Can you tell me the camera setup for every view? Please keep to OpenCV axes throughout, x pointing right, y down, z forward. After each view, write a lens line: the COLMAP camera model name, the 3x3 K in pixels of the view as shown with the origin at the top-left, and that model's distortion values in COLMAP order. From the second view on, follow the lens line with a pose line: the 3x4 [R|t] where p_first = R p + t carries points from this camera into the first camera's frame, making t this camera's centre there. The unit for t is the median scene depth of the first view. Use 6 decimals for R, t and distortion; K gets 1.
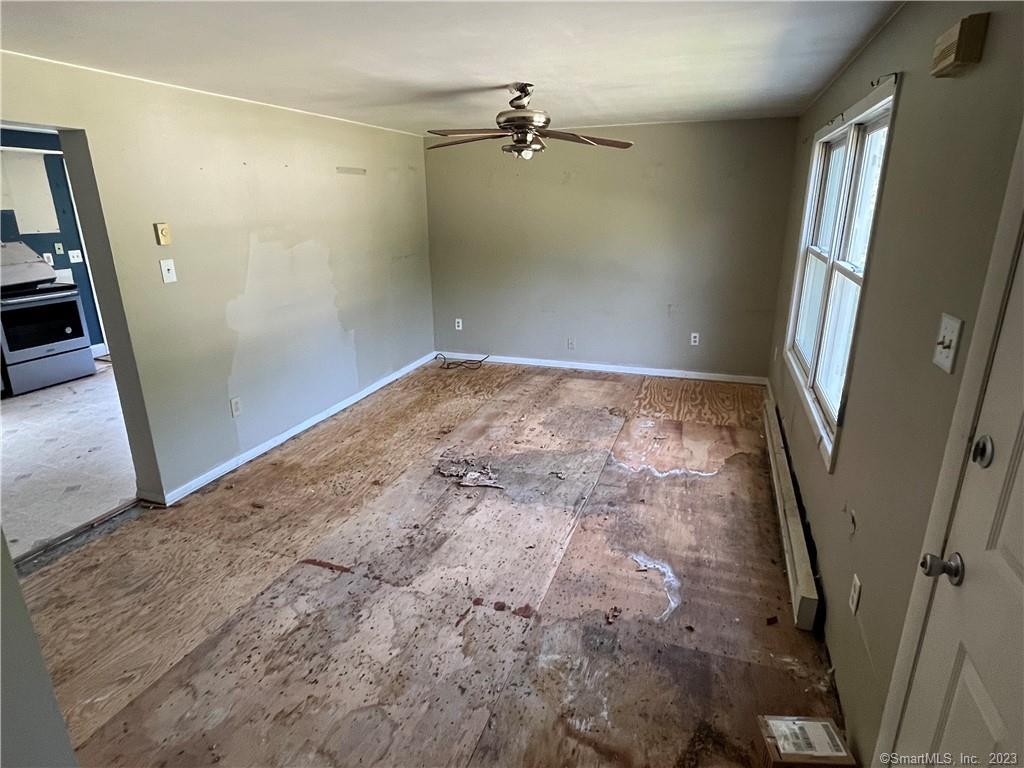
lens RADIAL K [[568.8, 0, 513.1], [0, 568.8, 377.1], [0, 0, 1]] dist [0.000590, -0.002025]
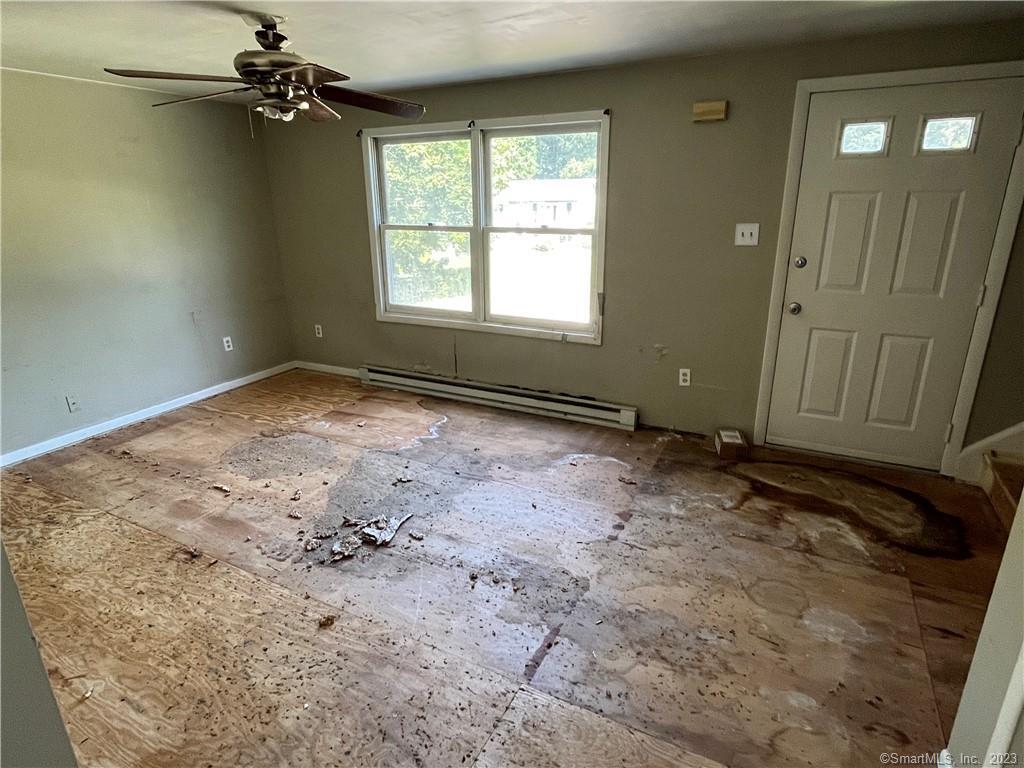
lens RADIAL K [[568.8, 0, 513.1], [0, 568.8, 377.1], [0, 0, 1]] dist [0.000590, -0.002025]
pose [[0.129496, -0.292608, 0.947424, -0.650027], [0.300863, 0.922020, 0.243640, -0.137204], [-0.944835, 0.253494, 0.207432, 0.546815]]
